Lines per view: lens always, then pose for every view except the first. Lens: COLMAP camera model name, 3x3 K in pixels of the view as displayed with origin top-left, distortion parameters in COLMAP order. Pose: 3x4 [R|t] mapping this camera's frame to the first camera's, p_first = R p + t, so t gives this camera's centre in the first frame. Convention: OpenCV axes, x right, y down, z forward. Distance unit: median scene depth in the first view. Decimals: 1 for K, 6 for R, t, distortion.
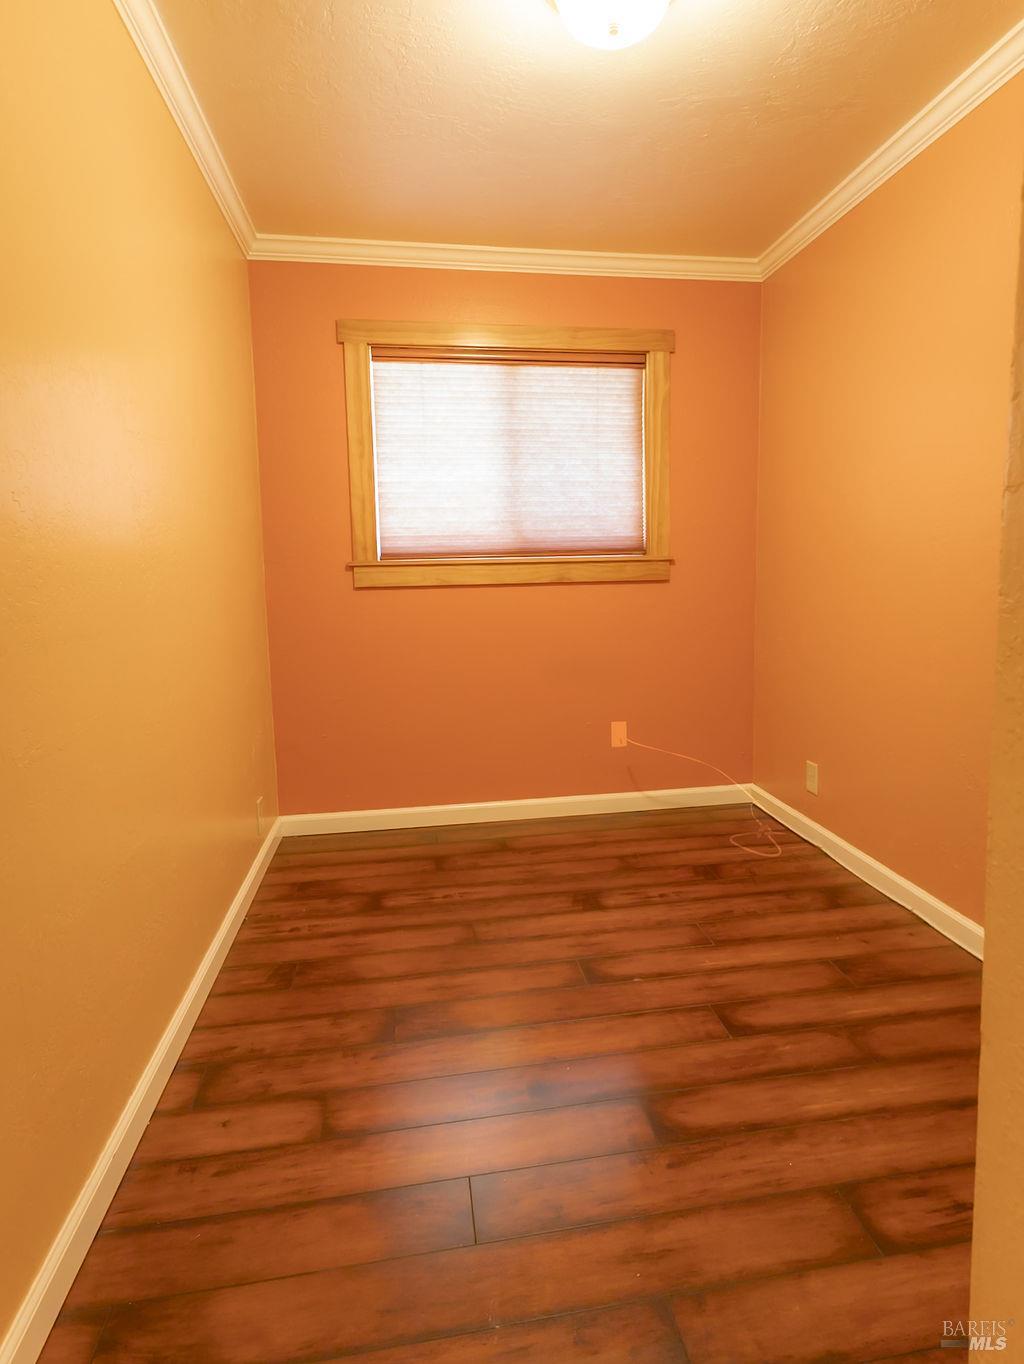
lens RADIAL K [[709.1, 0, 516.2], [0, 709.1, 675.1], [0, 0, 1]] dist [0.009011, -0.001837]
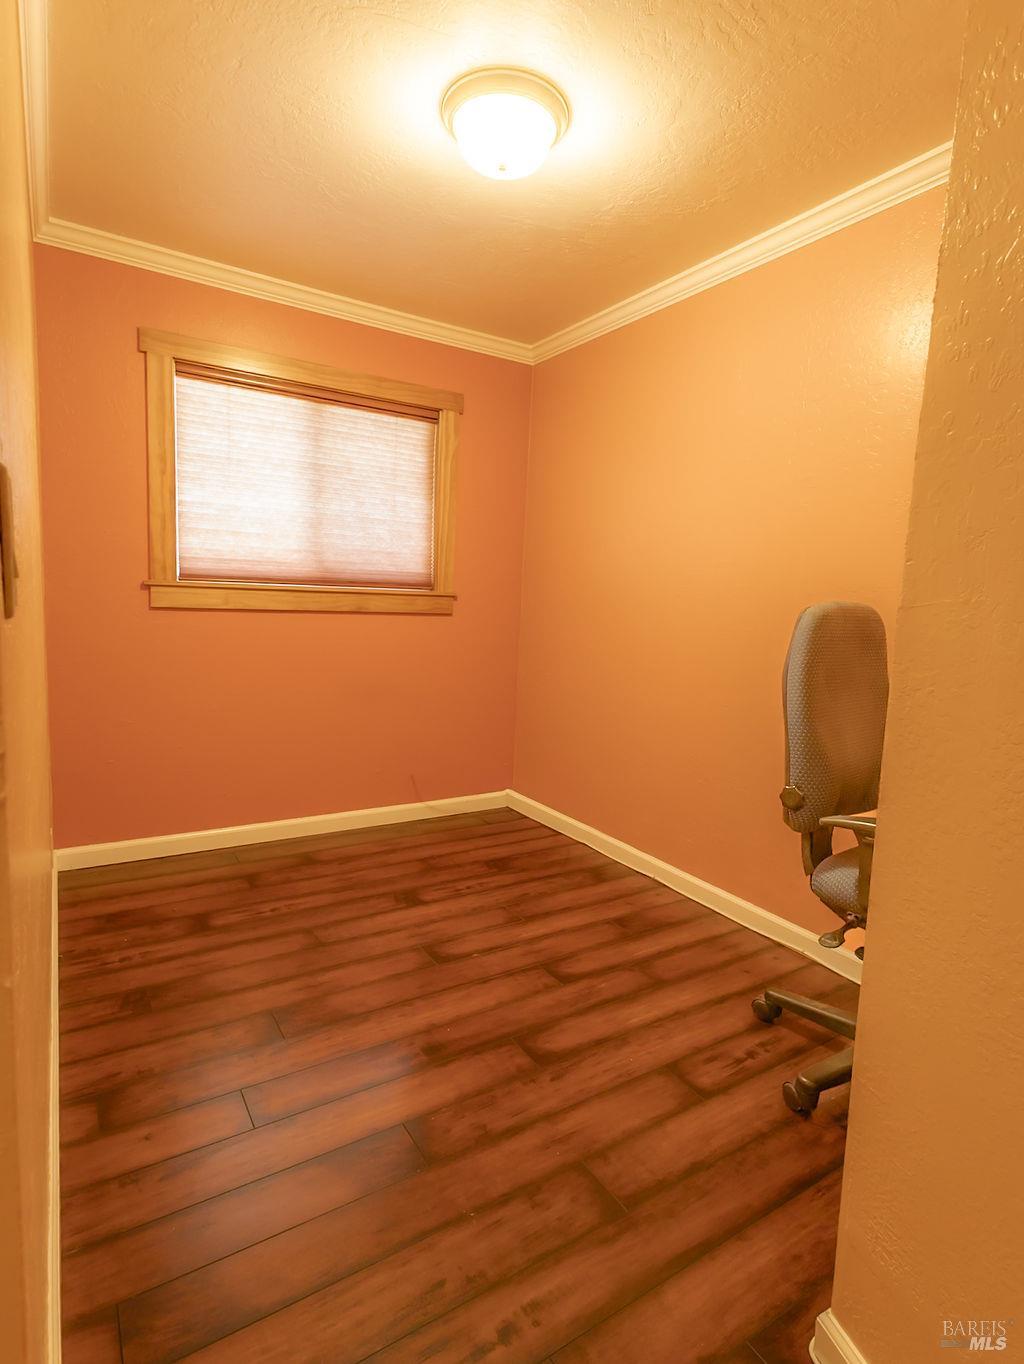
lens RADIAL K [[709.1, 0, 462.5], [0, 709.1, 709.7], [0, 0, 1]] dist [0.009011, -0.001837]
pose [[0.927255, -0.005992, 0.374382, -0.209379], [-0.001968, 0.999780, 0.020875, -0.005032], [-0.374425, -0.020094, 0.927040, -0.062222]]
